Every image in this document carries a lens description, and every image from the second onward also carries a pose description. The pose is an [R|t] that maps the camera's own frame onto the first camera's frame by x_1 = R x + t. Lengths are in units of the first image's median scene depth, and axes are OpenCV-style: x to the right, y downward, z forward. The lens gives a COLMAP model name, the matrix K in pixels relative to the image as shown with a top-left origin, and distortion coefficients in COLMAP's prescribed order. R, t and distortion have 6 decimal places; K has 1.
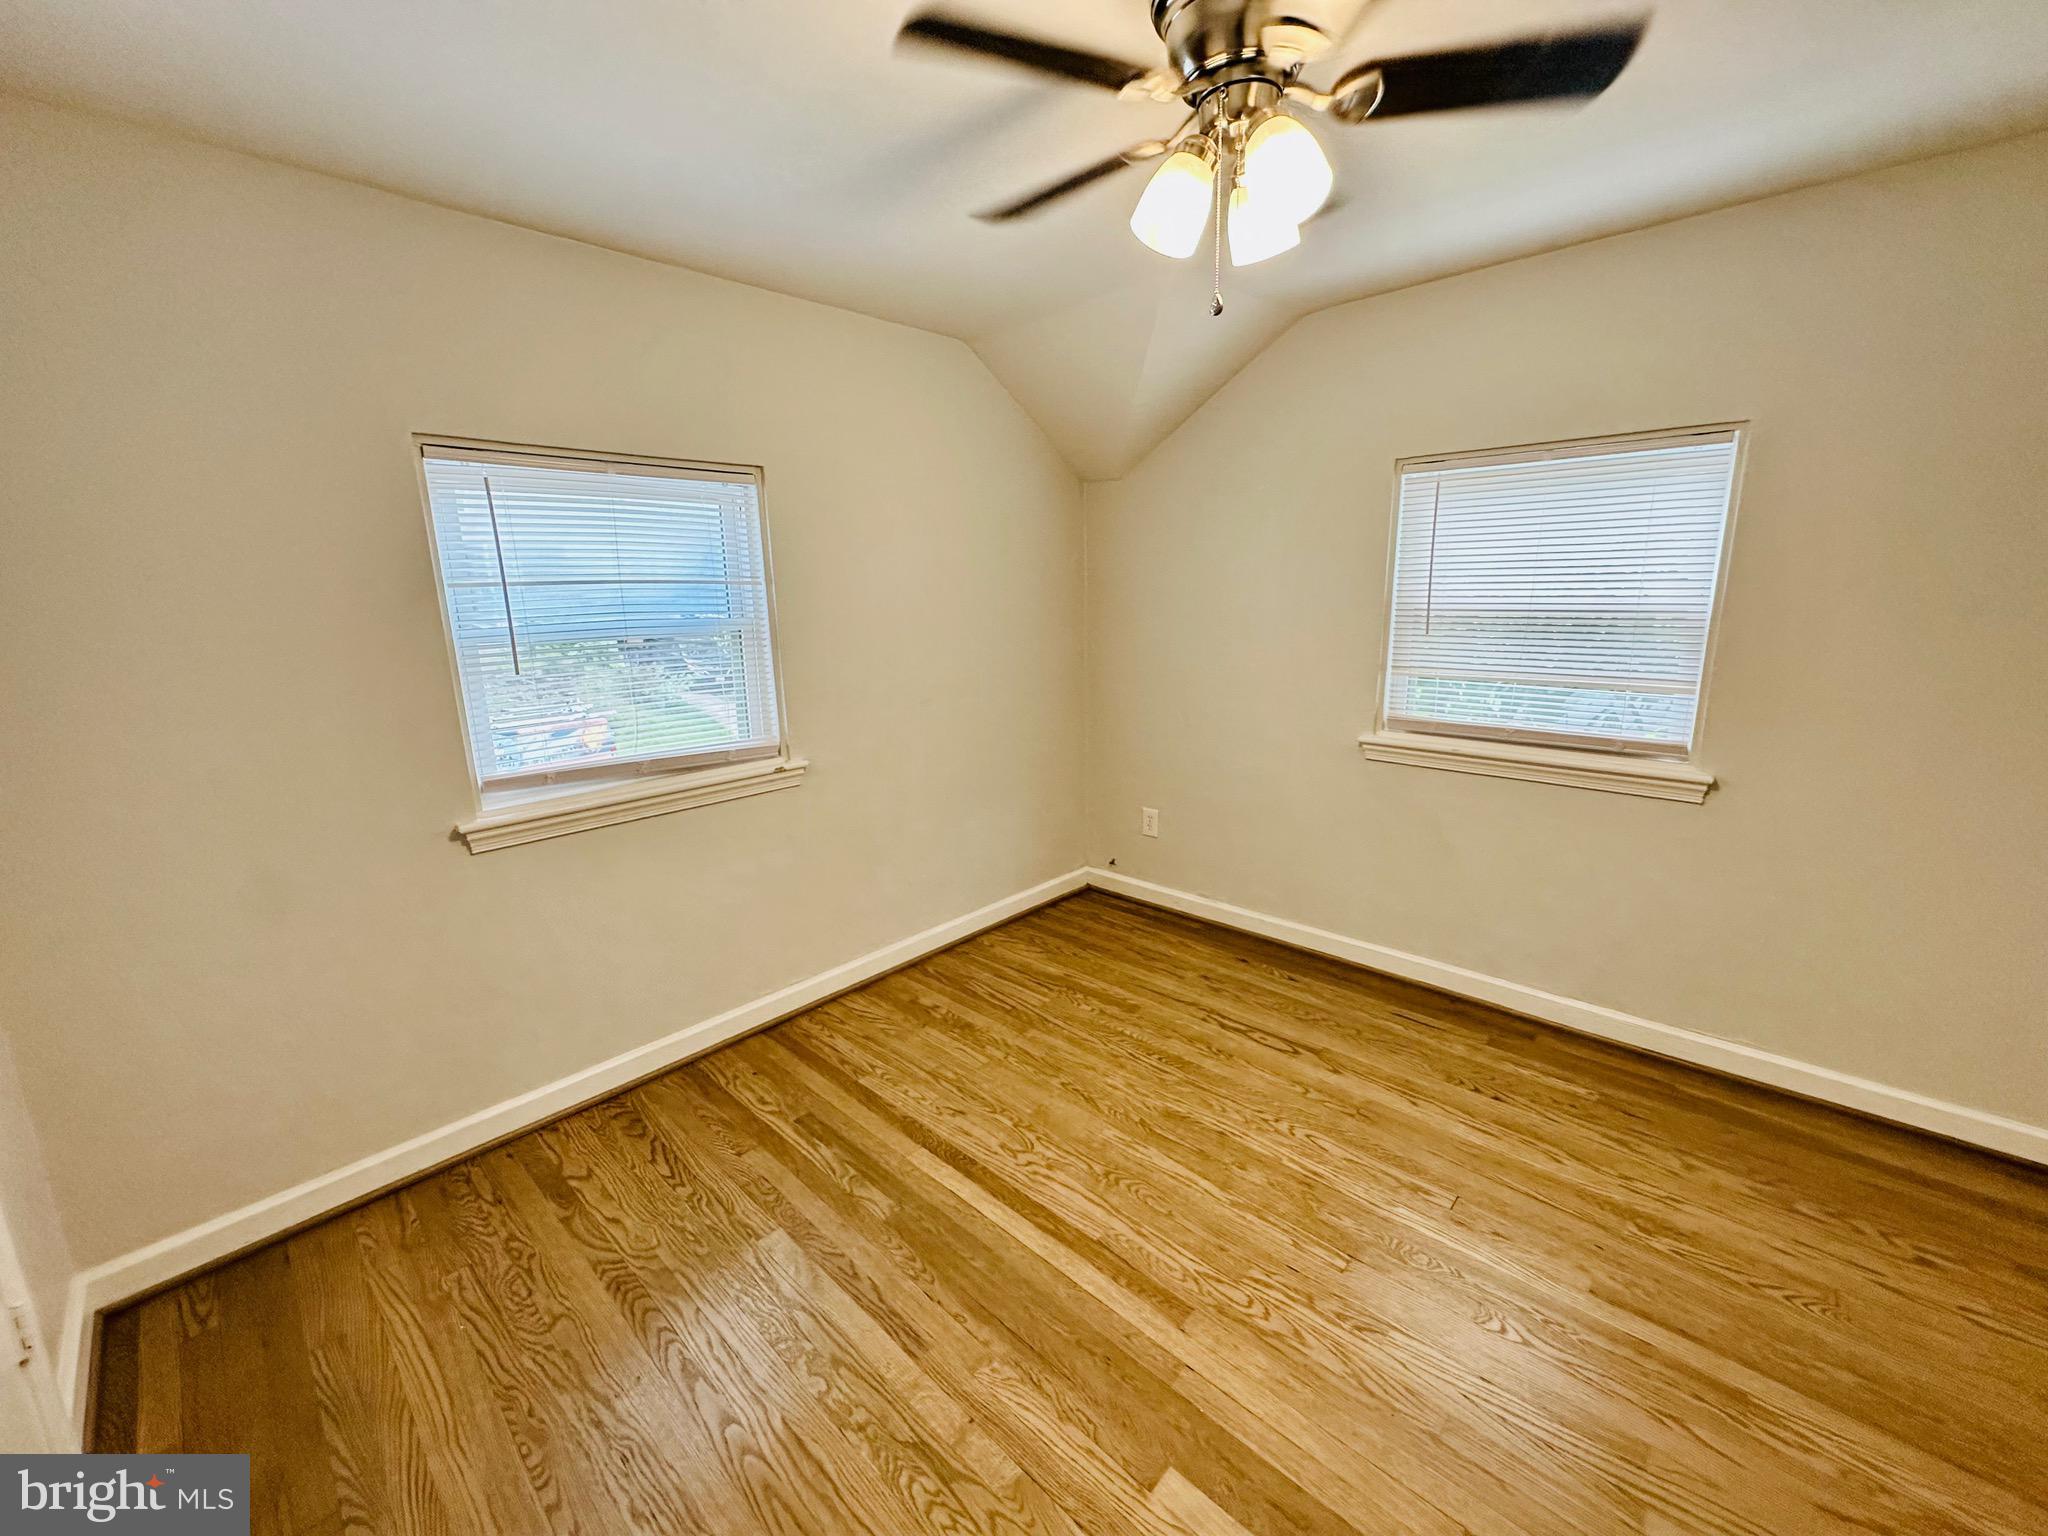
lens RADIAL K [[818.5, 0, 1022.7], [0, 818.5, 767.4], [0, 0, 1]] dist [0.000857, 0.000239]
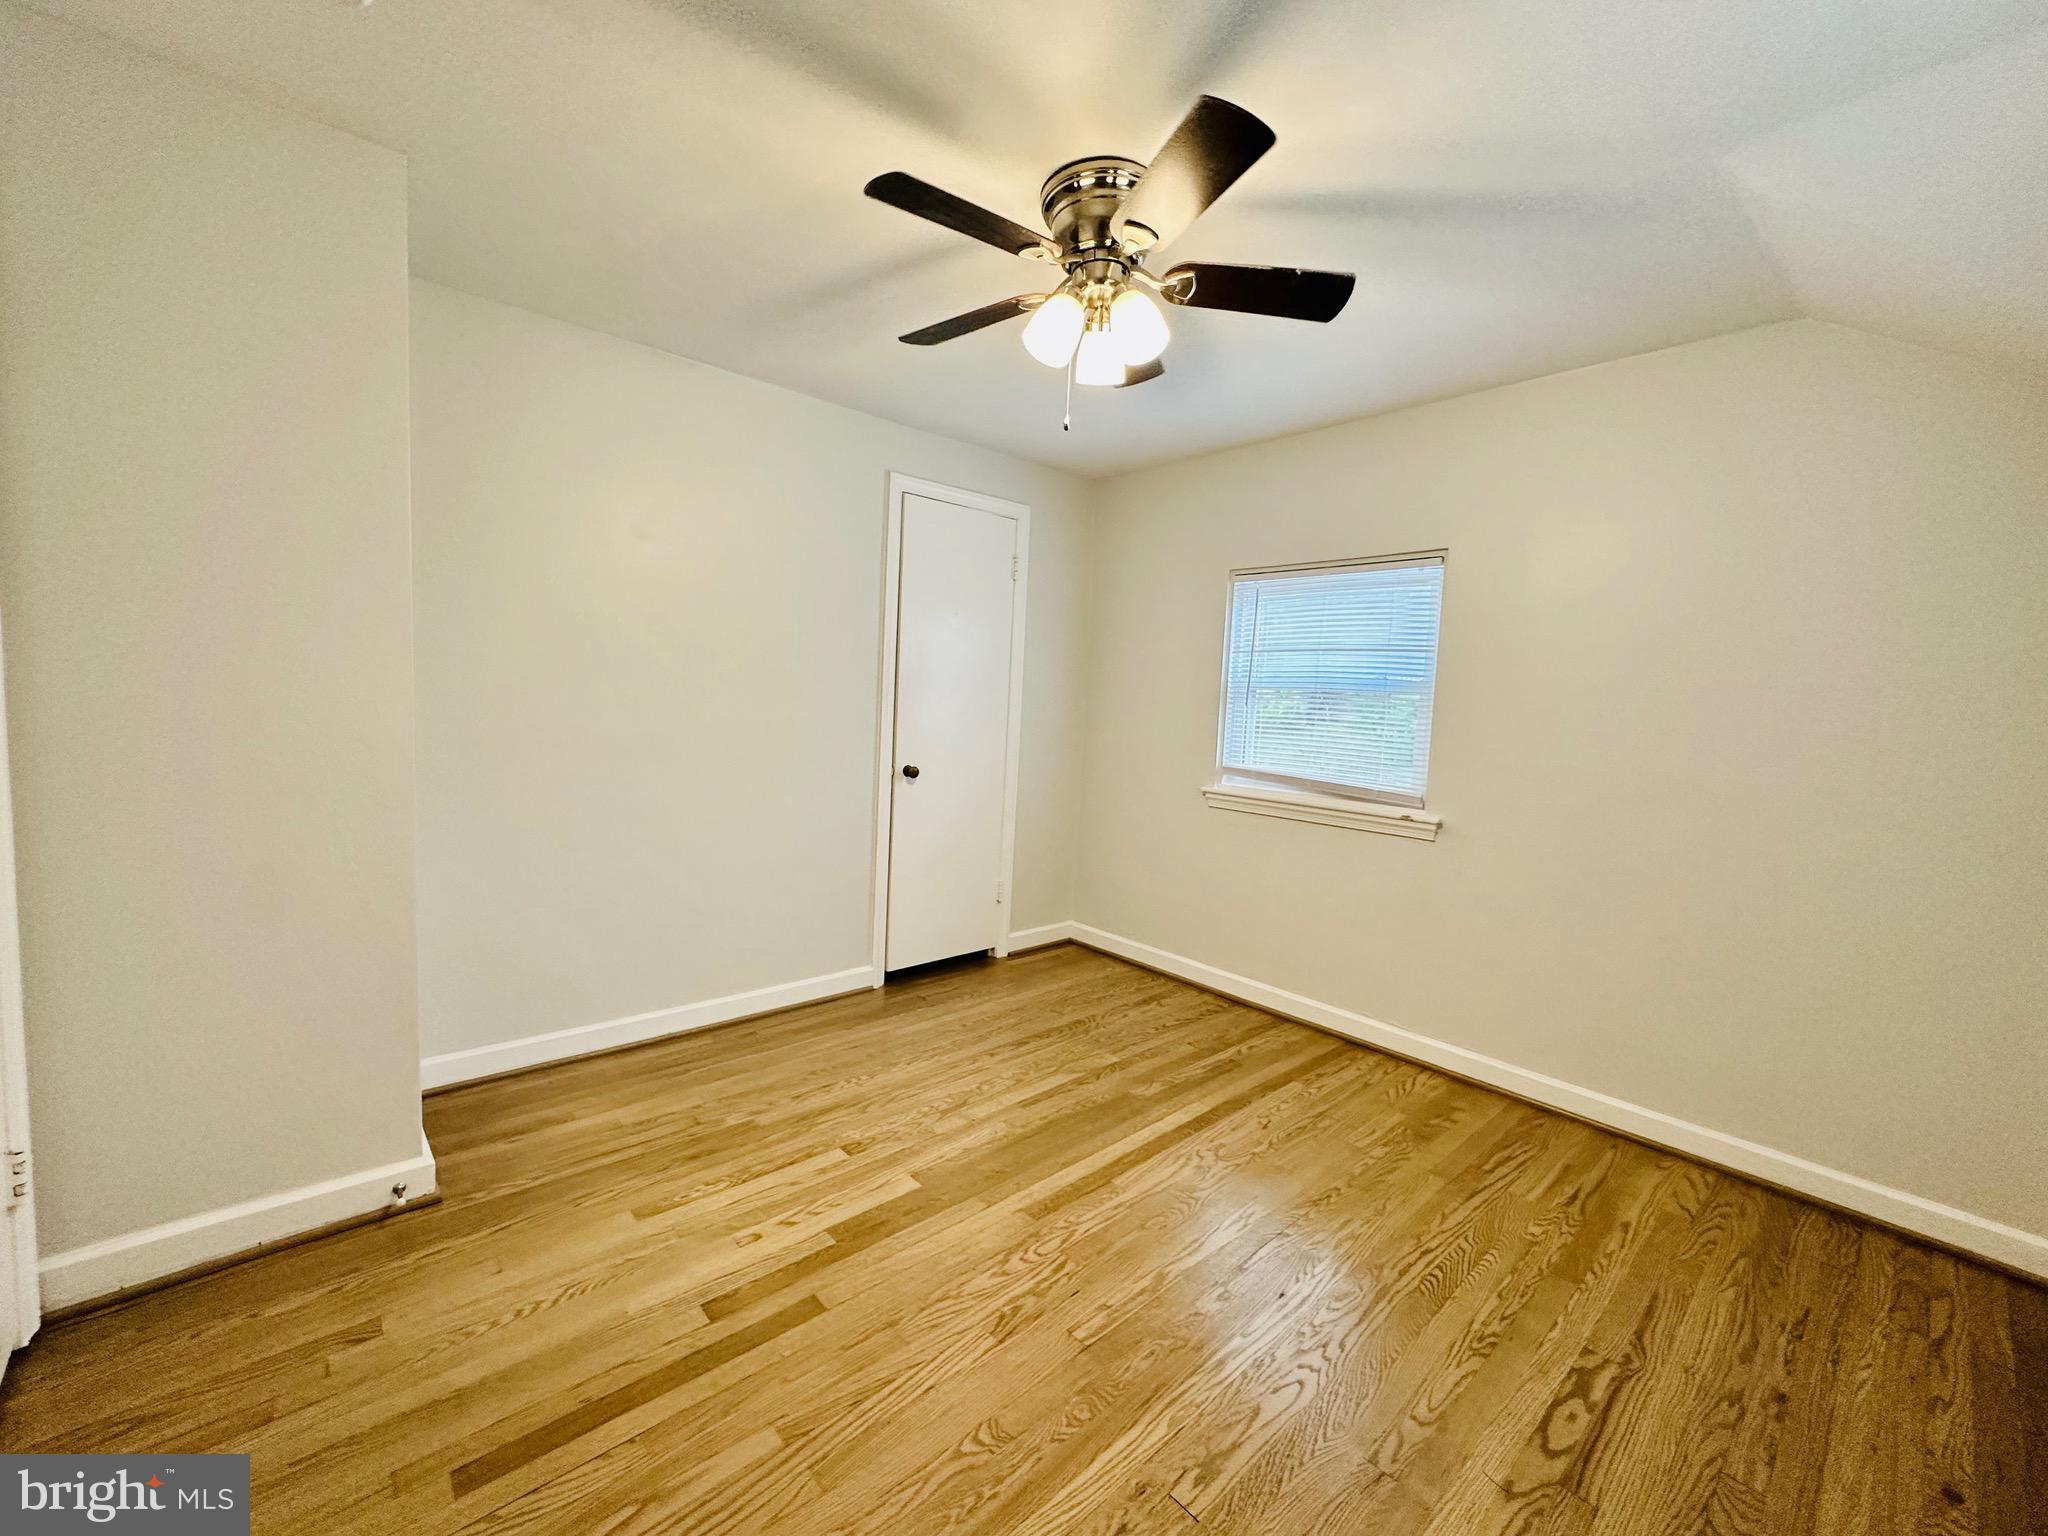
lens RADIAL K [[818.5, 0, 1024.4], [0, 818.5, 757.4], [0, 0, 1]] dist [0.000857, 0.000239]
pose [[-0.081406, 0.092425, -0.992386, 0.984988], [-0.258170, 0.959752, 0.110563, -0.075760], [0.962664, 0.265204, -0.054269, 0.651877]]
